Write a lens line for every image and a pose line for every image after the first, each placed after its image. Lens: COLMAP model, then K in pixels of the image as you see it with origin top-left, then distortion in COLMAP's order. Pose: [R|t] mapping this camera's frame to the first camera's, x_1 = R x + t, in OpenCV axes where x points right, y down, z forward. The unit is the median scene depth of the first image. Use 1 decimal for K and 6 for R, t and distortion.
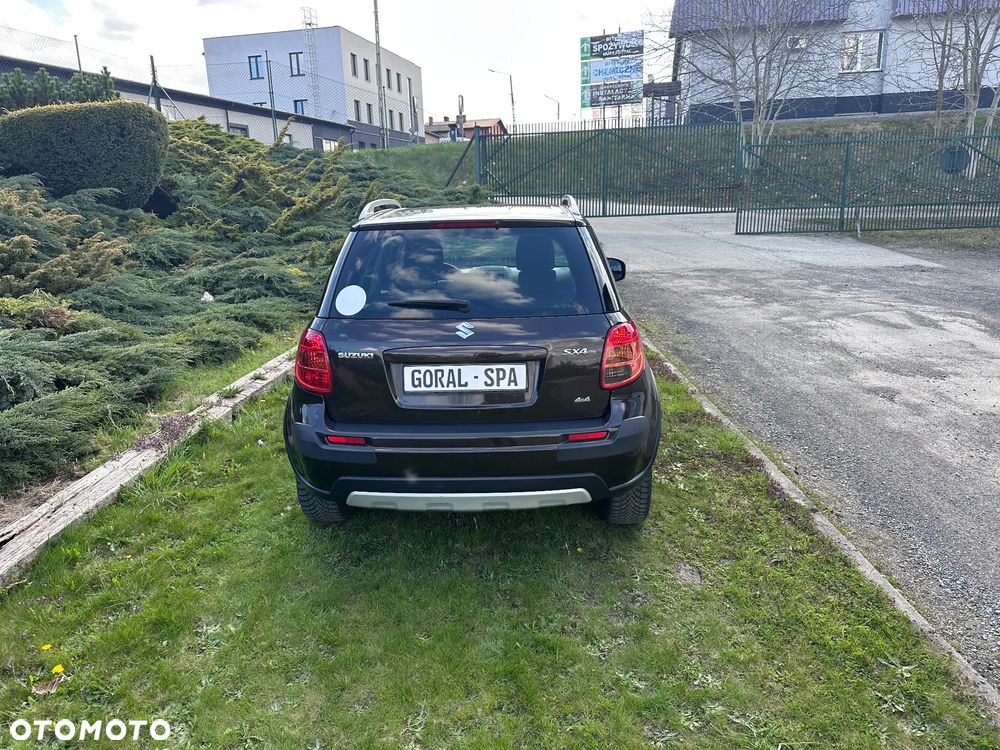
lens RADIAL K [[707.6, 0, 503.8], [0, 707.6, 370.2], [0, 0, 1]] dist [0.028834, -0.034686]
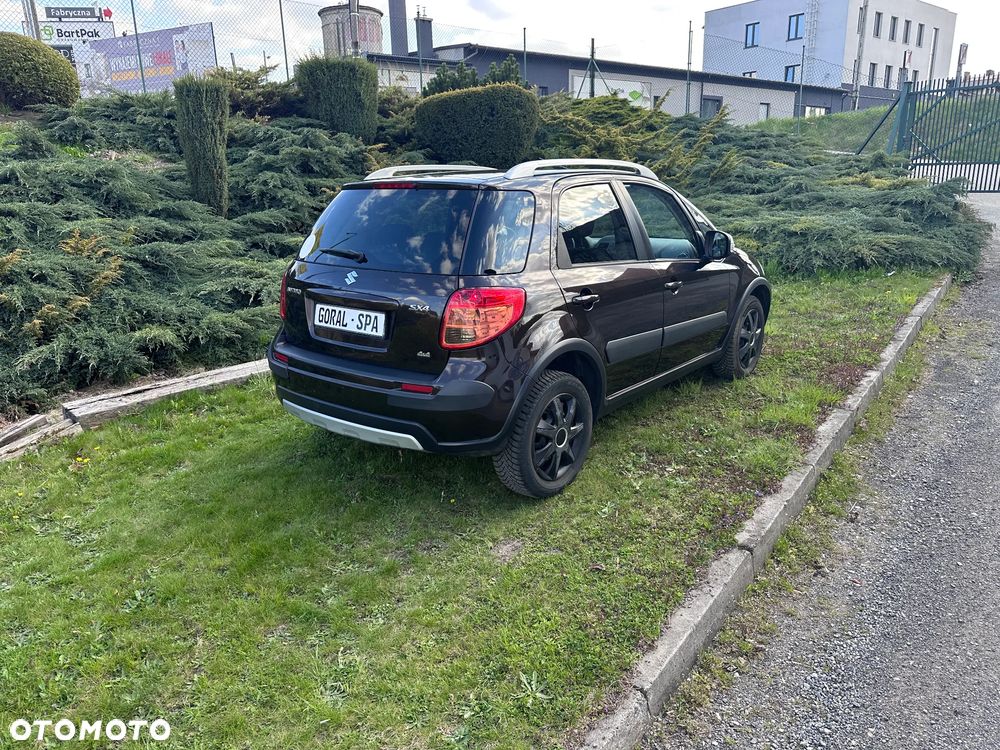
lens RADIAL K [[707.3, 0, 495.7], [0, 707.3, 385.3], [0, 0, 1]] dist [0.025289, -0.031351]
pose [[0.787286, 0.178723, -0.590118, 0.374207], [-0.145940, 0.983888, 0.103279, -0.017004], [0.599068, 0.004812, 0.800684, 0.099247]]
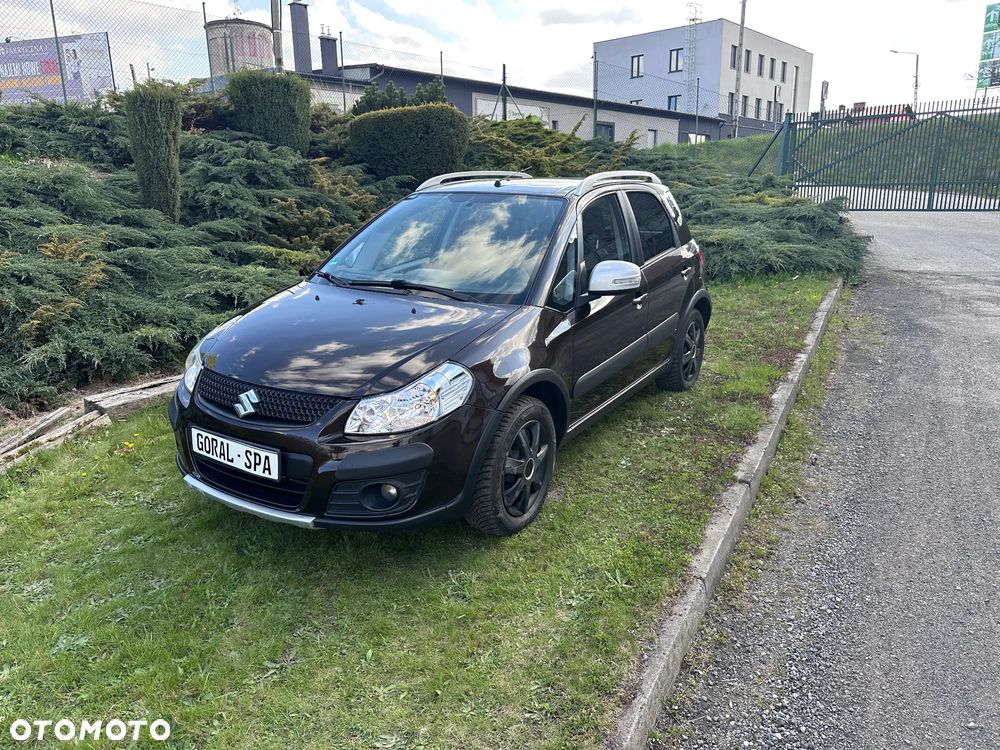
lens RADIAL K [[707.7, 0, 504.9], [0, 707.7, 376.7], [0, 0, 1]] dist [0.041101, -0.057446]
pose [[0.873170, 0.133545, -0.468765, 0.336195], [-0.127354, 0.990834, 0.045052, 0.026723], [0.470485, 0.020361, 0.882173, -0.028297]]
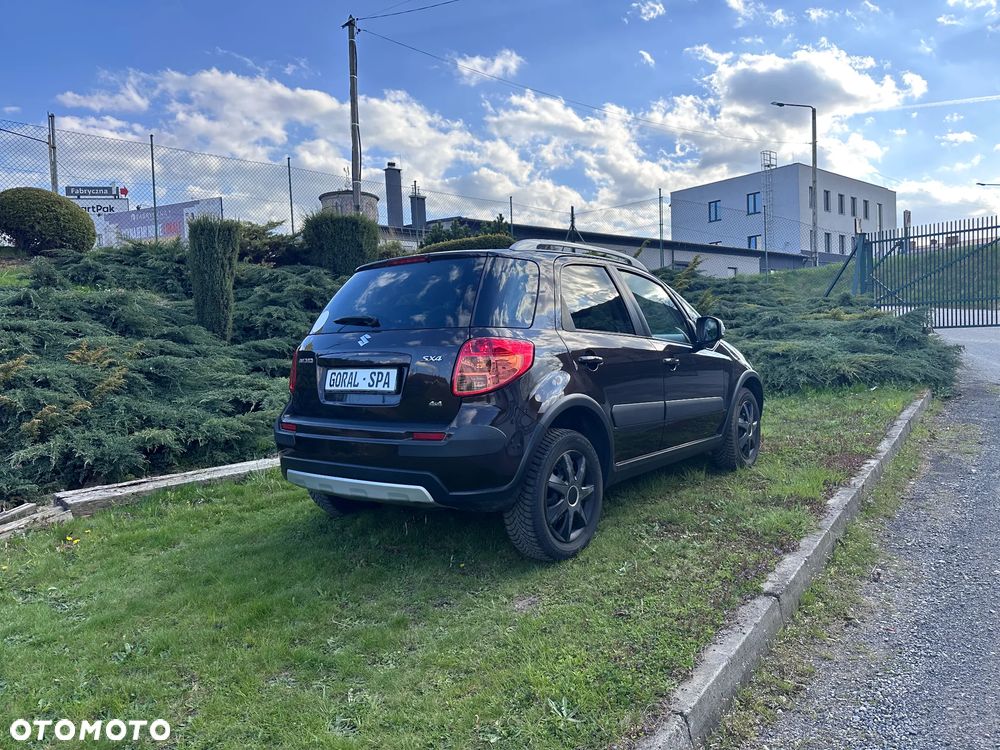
lens RADIAL K [[707.6, 0, 503.8], [0, 707.6, 370.2], [0, 0, 1]] dist [0.028834, -0.034686]
pose [[0.805080, 0.019547, -0.592844, 0.374395], [-0.129154, 0.981254, -0.143038, 0.059418], [0.578934, 0.191726, 0.792513, 0.091449]]
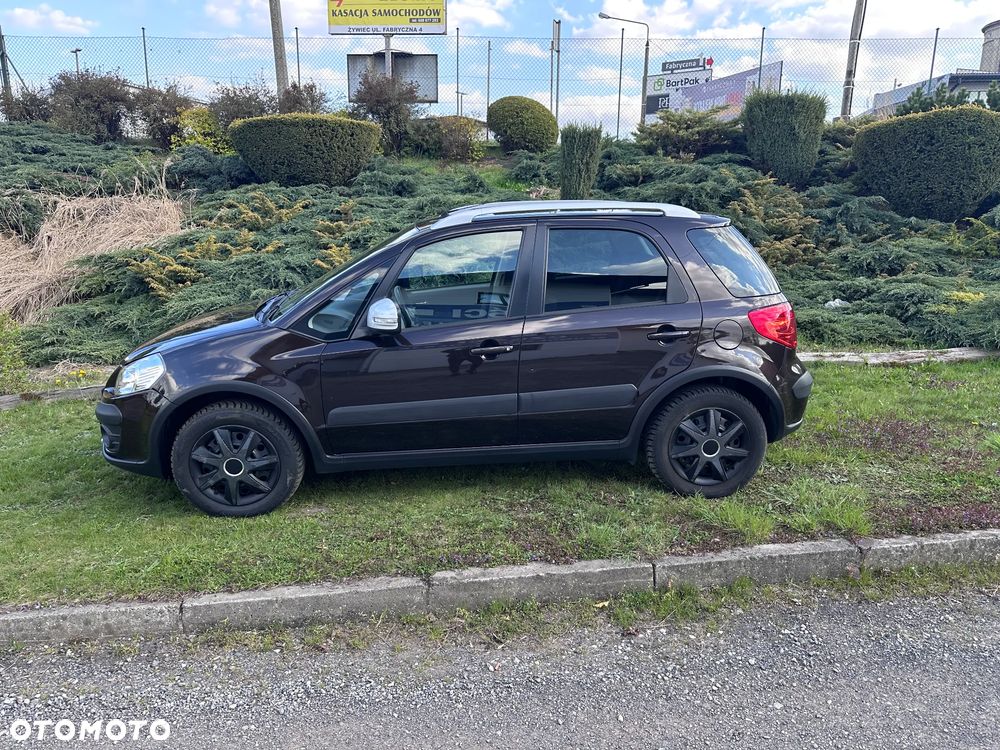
lens RADIAL K [[707.6, 0, 503.8], [0, 707.6, 370.2], [0, 0, 1]] dist [0.028834, -0.034686]
pose [[0.108701, 0.242025, -0.964162, 0.674683], [-0.254292, 0.944408, 0.208397, -0.132665], [0.960999, 0.222526, 0.164204, 0.510837]]
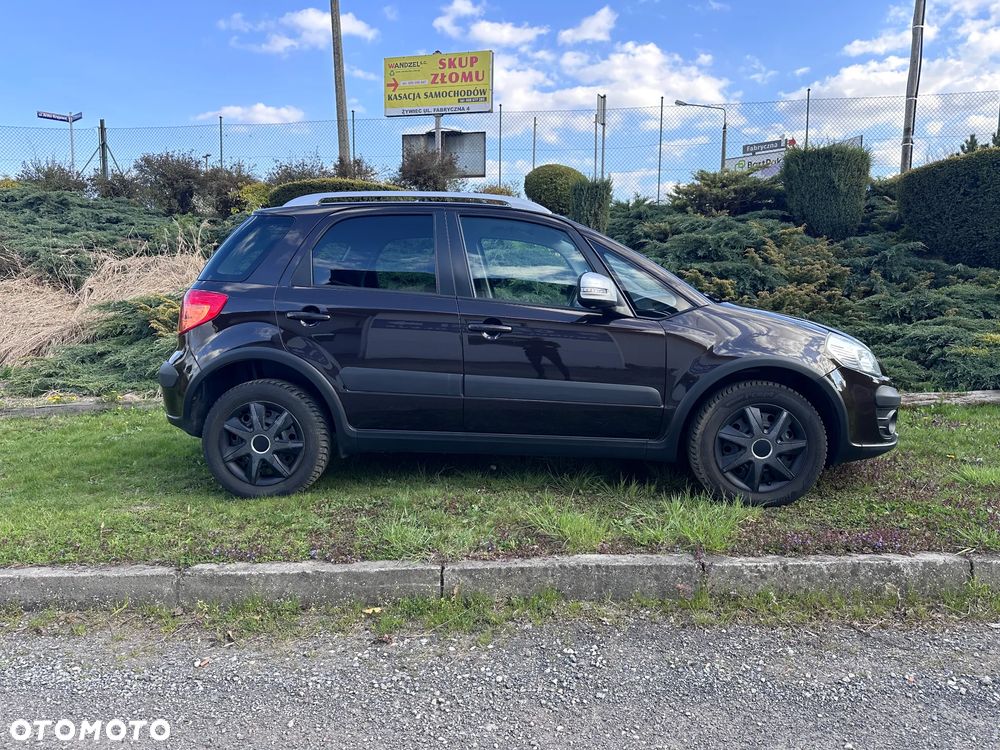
lens RADIAL K [[703.2, 0, 499.2], [0, 703.2, 363.0], [0, 0, 1]] dist [0.037871, -0.046969]
pose [[-0.038770, 0.113077, -0.992830, 0.644337], [-0.247931, 0.961419, 0.119181, -0.104128], [0.968002, 0.250773, -0.009239, 0.726655]]
